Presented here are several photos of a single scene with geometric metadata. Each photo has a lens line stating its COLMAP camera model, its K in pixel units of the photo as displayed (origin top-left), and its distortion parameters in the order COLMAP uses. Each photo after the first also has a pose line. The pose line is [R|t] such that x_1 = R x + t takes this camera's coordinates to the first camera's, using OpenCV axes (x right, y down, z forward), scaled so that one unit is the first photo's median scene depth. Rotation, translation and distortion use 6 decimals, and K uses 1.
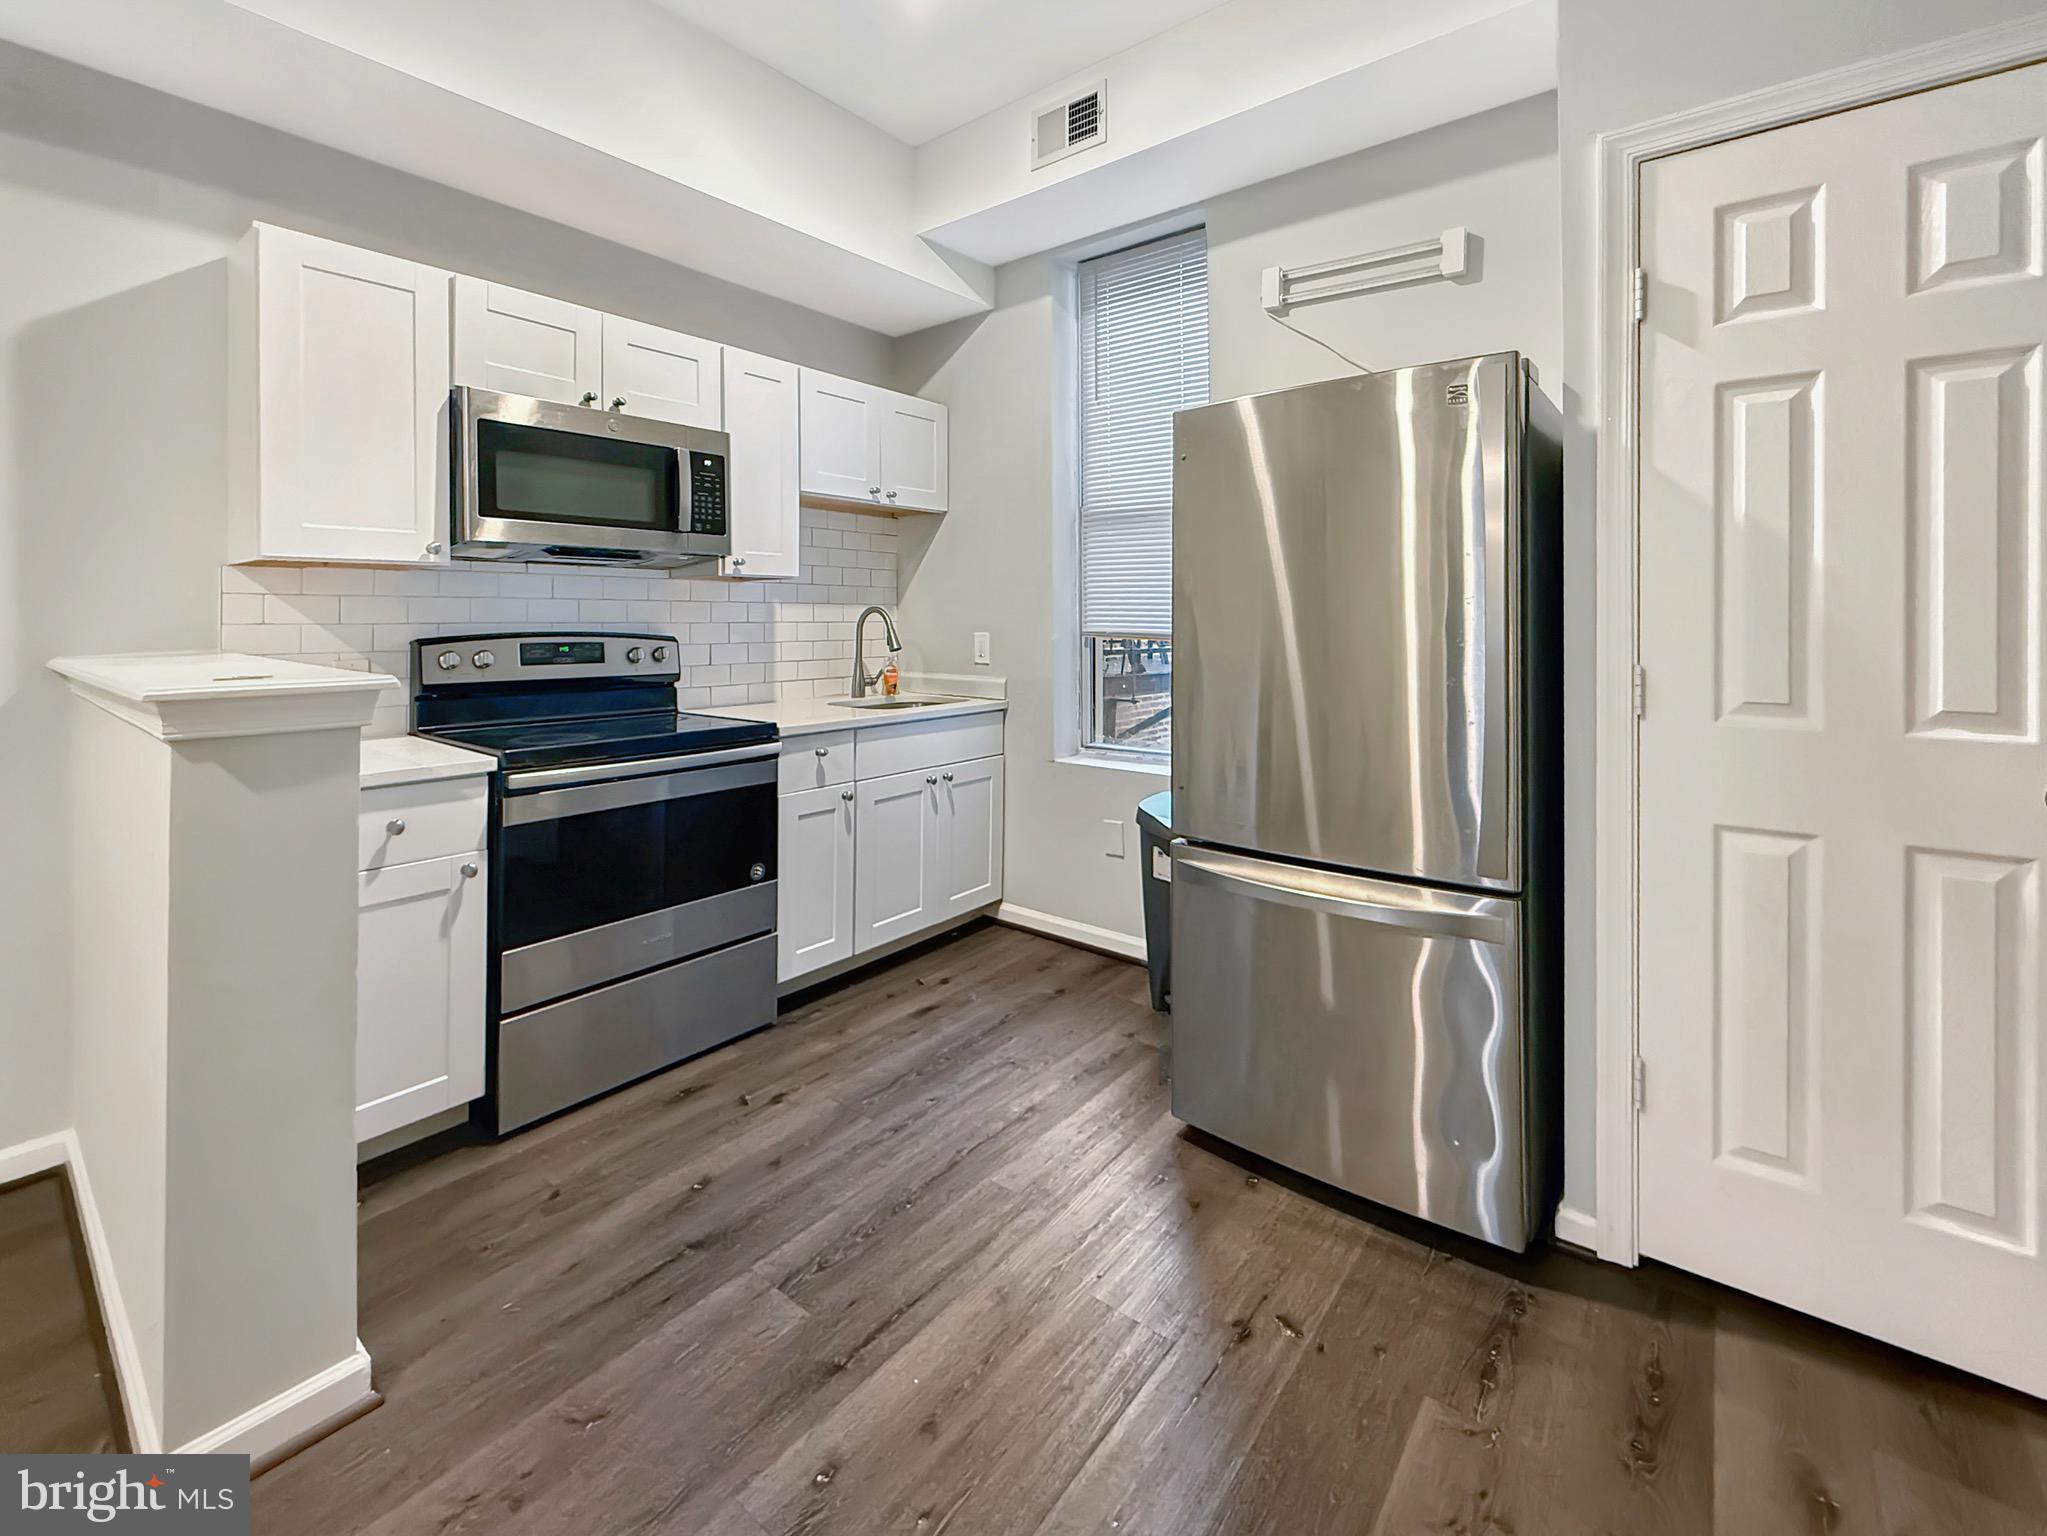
lens RADIAL K [[873.7, 0, 1048.0], [0, 873.7, 610.5], [0, 0, 1]] dist [-0.000639, -0.000237]
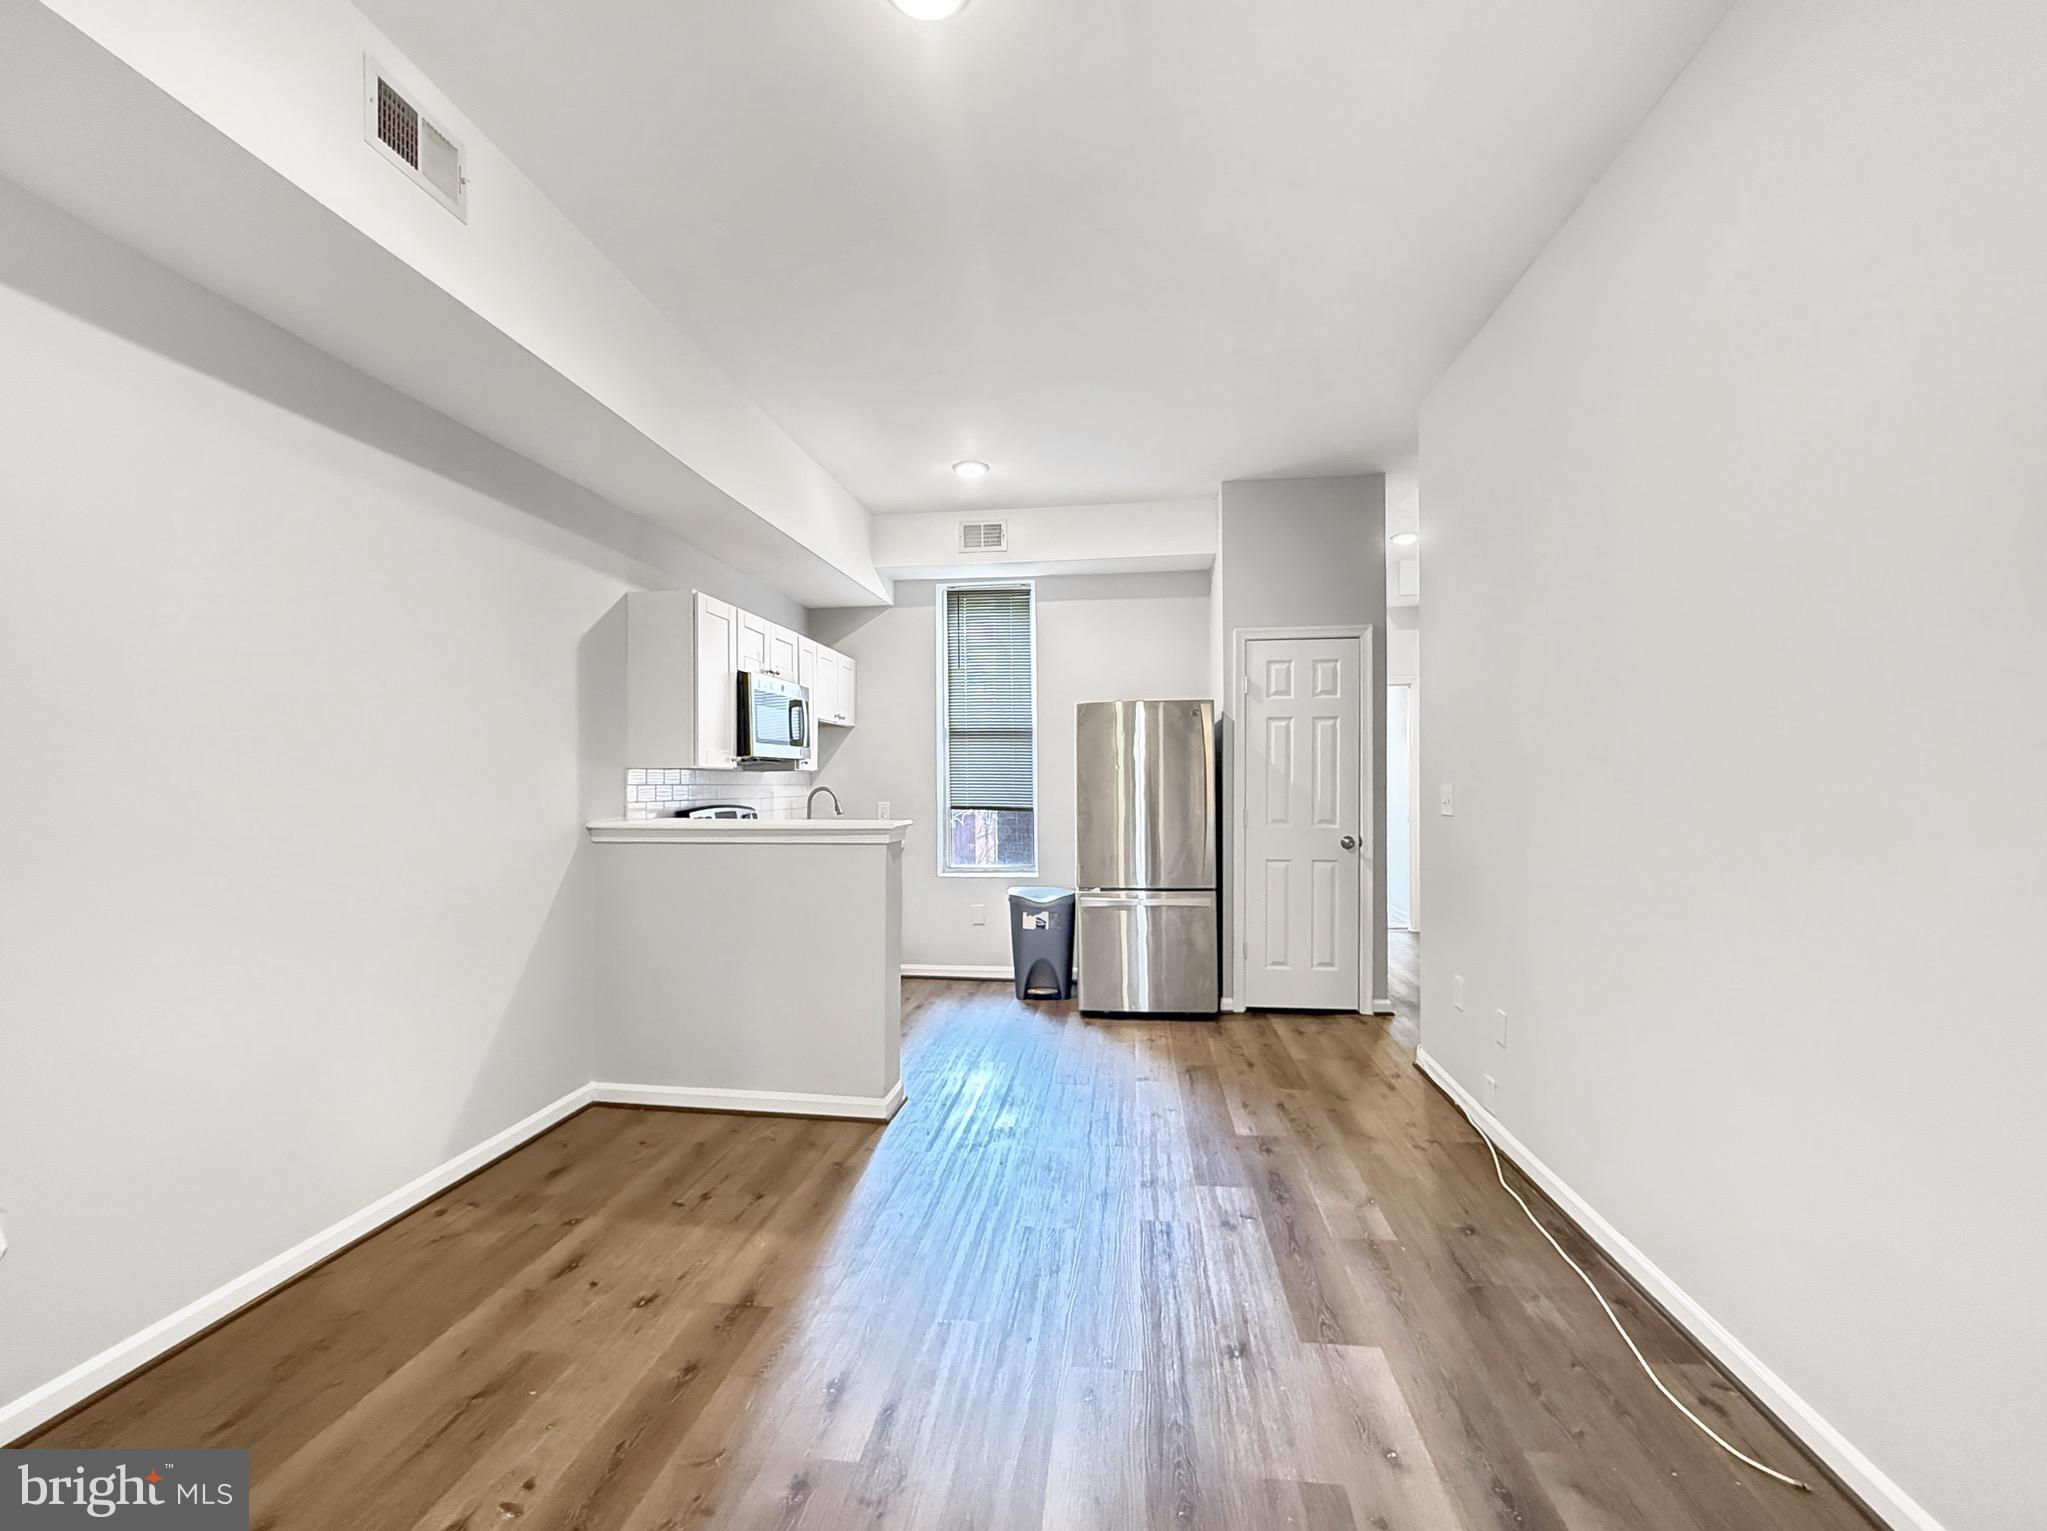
lens RADIAL K [[889.4, 0, 1020.5], [0, 889.4, 779.1], [0, 0, 1]] dist [-0.000952, 0.000018]
pose [[0.862372, -0.000704, 0.506274, -1.175958], [0.000550, 1.000000, 0.000453, -0.031437], [-0.506274, -0.000112, 0.862372, -0.948377]]
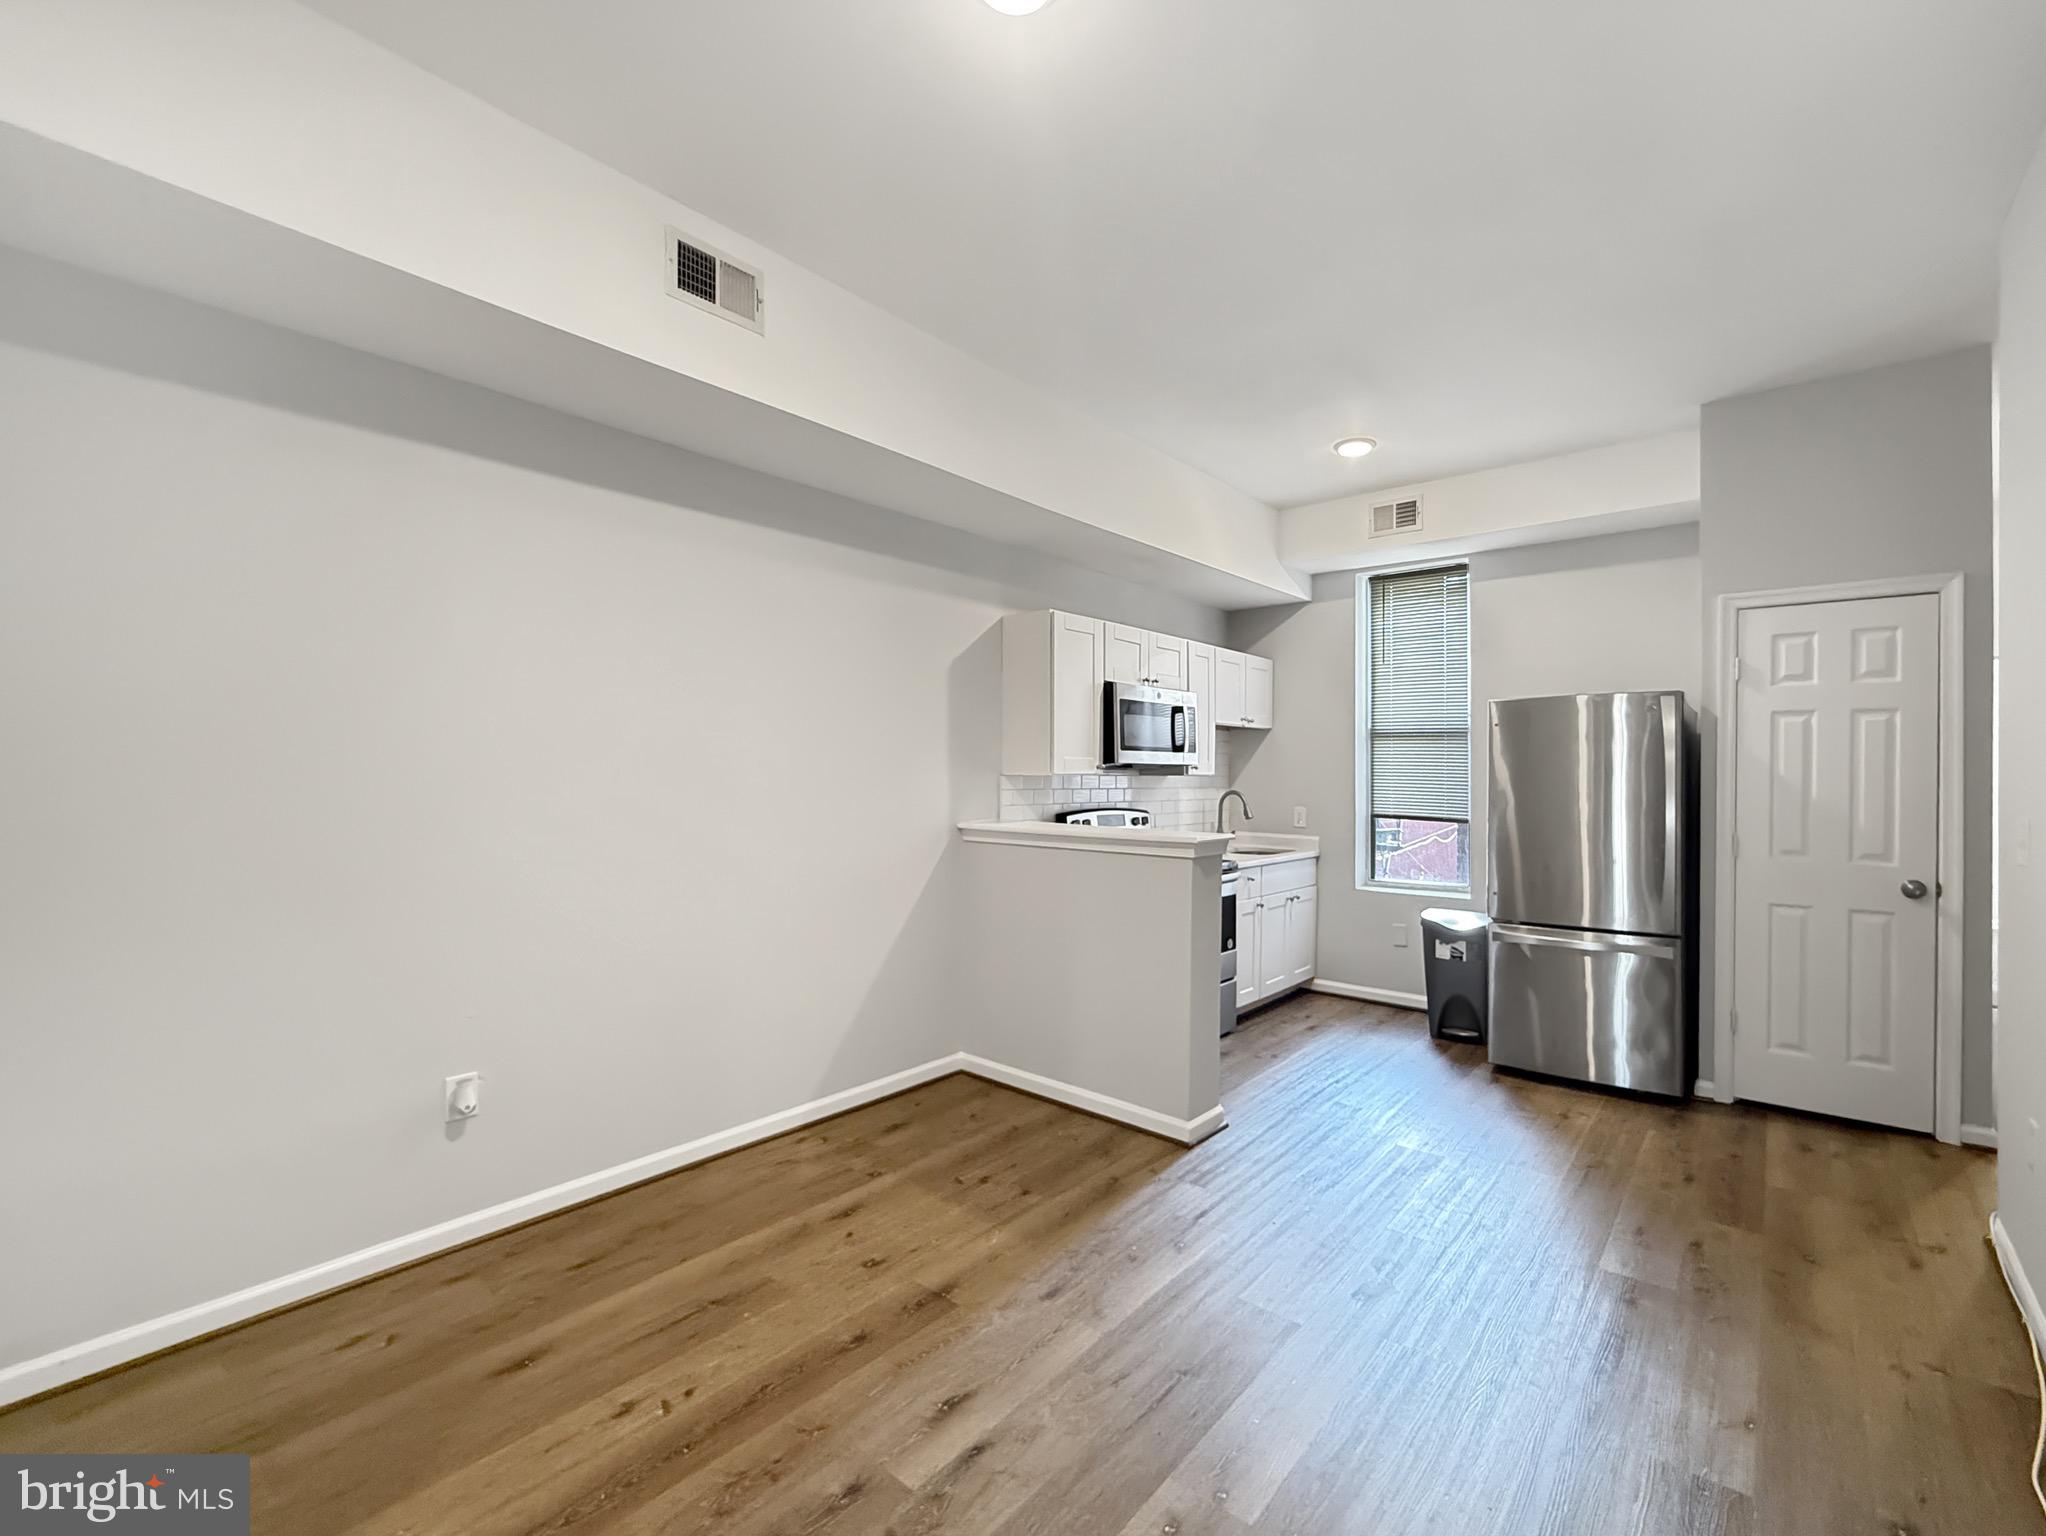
lens RADIAL K [[884.0, 0, 1094.0], [0, 884.0, 769.1], [0, 0, 1]] dist [0.001036, -0.000012]
pose [[0.999944, 0.009899, -0.003687, -0.739216], [-0.009902, 0.999951, -0.000793, -0.065116], [0.003679, 0.000829, 0.999993, -0.979471]]
